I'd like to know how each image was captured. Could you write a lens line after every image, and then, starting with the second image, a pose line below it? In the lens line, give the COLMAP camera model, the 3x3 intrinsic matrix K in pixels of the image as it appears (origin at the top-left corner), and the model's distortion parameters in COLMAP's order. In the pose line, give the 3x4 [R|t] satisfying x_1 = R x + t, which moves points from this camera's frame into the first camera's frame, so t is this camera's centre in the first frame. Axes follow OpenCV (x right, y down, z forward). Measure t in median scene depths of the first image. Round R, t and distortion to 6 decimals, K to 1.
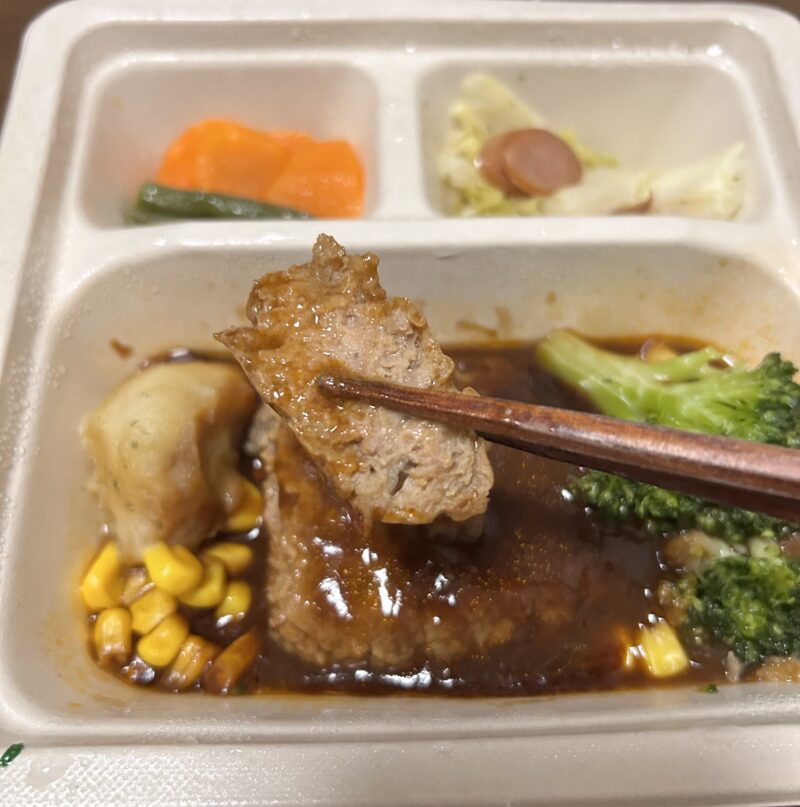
lens RADIAL K [[954.3, 0, 411.4], [0, 954.3, 402.8], [0, 0, 1]] dist [-0.025793, -0.000276]
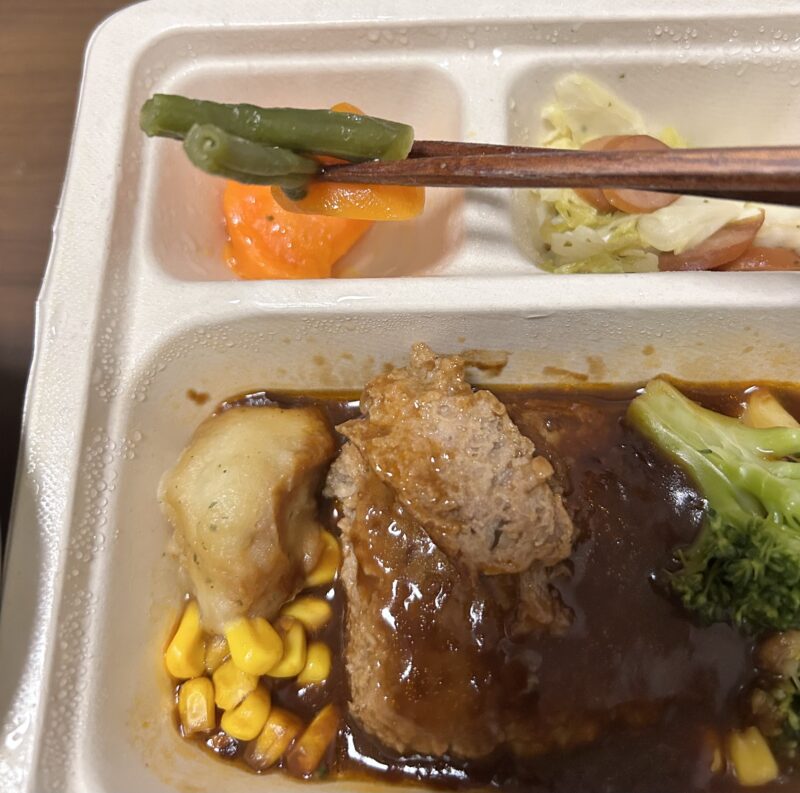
lens RADIAL K [[946.0, 0, 400.4], [0, 946.0, 395.6], [0, 0, 1]] dist [-0.025793, -0.000276]
pose [[0.996530, 0.016138, -0.081653, -0.020339], [-0.003801, 0.988823, 0.149043, -0.229867], [0.083145, -0.148215, 0.985454, 0.074719]]
